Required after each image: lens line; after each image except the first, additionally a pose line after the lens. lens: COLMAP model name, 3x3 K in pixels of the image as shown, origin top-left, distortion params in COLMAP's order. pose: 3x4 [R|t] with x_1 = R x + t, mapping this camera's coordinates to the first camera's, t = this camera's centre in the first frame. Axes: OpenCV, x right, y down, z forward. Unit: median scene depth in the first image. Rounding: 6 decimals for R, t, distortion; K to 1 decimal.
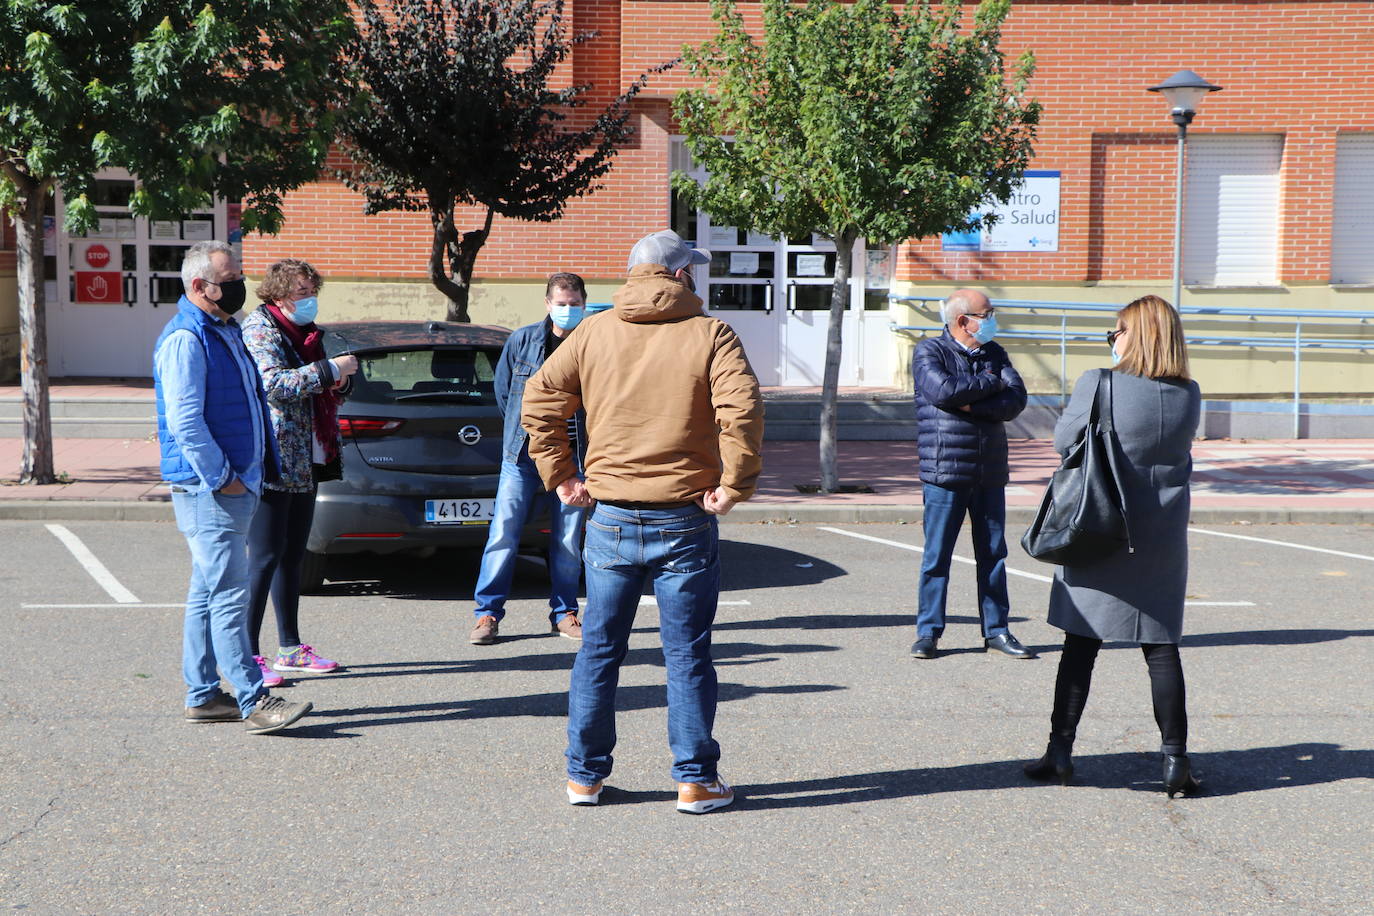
lens RADIAL K [[2233.0, 0, 646.8], [0, 2233.0, 468.6], [0, 0, 1]] dist [0.231286, 0.000000]
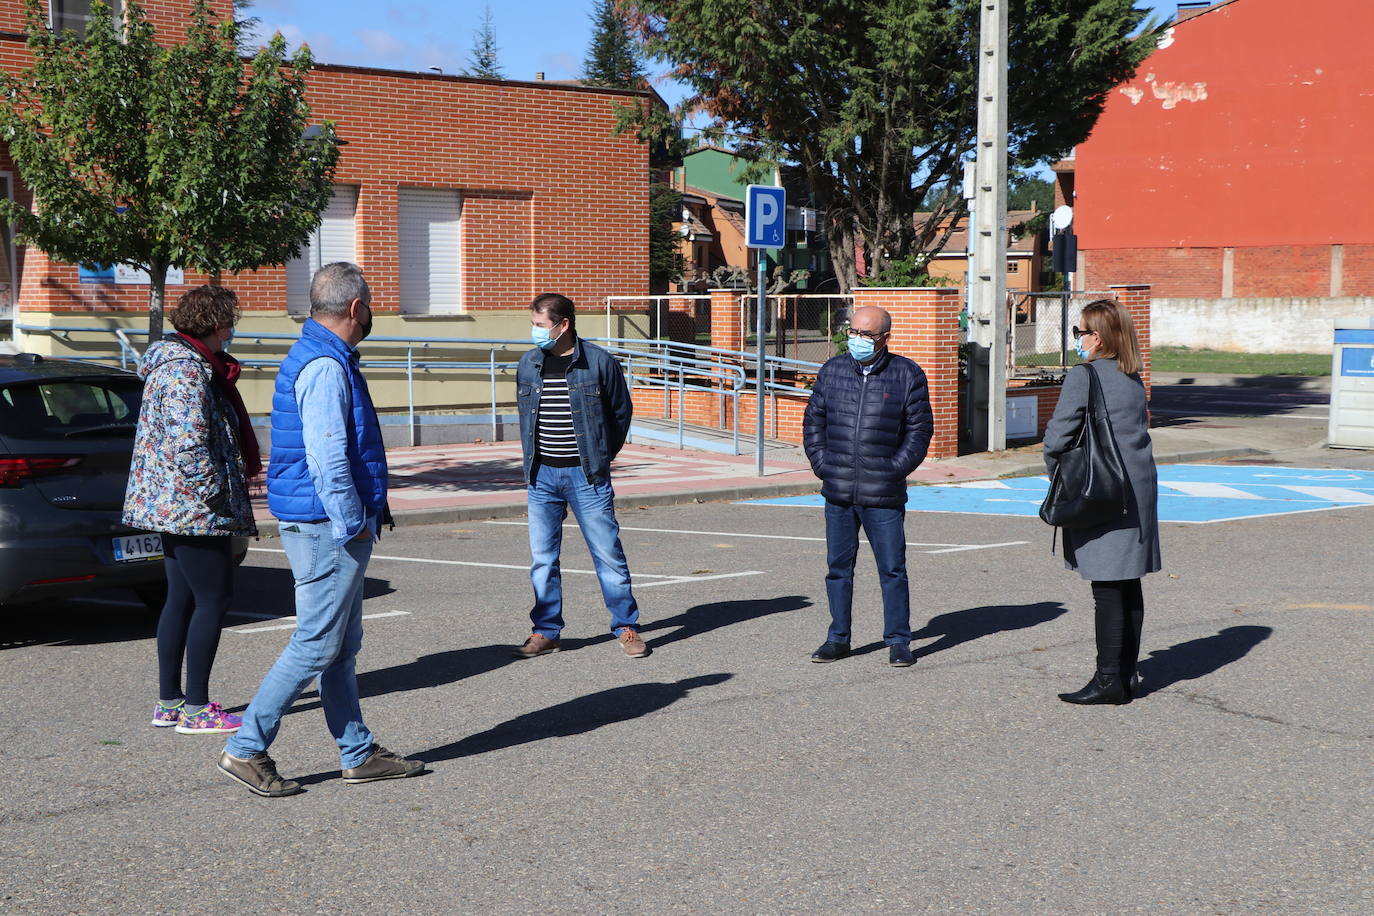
lens RADIAL K [[1996.9, 0, 656.5], [0, 1996.9, 461.8], [0, 0, 1]] dist [0.192945, 0.000000]
pose [[0.834762, -0.053038, 0.548051, -0.168304], [0.058611, 0.998254, 0.007333, -0.005139], [-0.547483, 0.026000, 0.836413, 0.067159]]
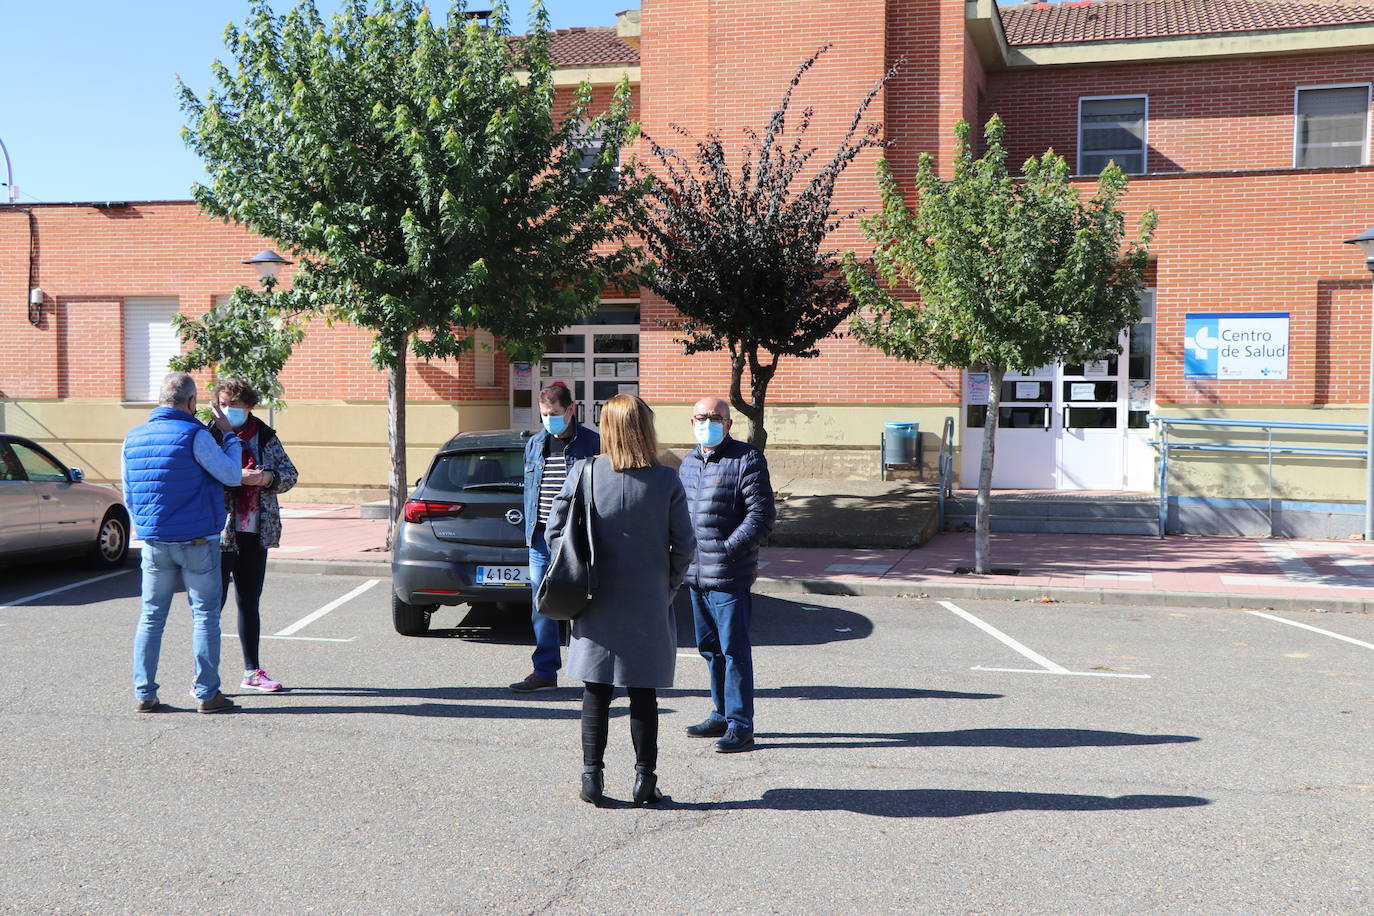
lens RADIAL K [[1676.4, 0, 660.5], [0, 1676.4, 488.9], [0, 0, 1]] dist [0.083893, 0.000000]
pose [[0.948221, 0.013765, -0.317314, 0.153838], [-0.025624, 0.999119, -0.033228, -0.000465], [0.316577, 0.039638, 0.947738, 0.050241]]
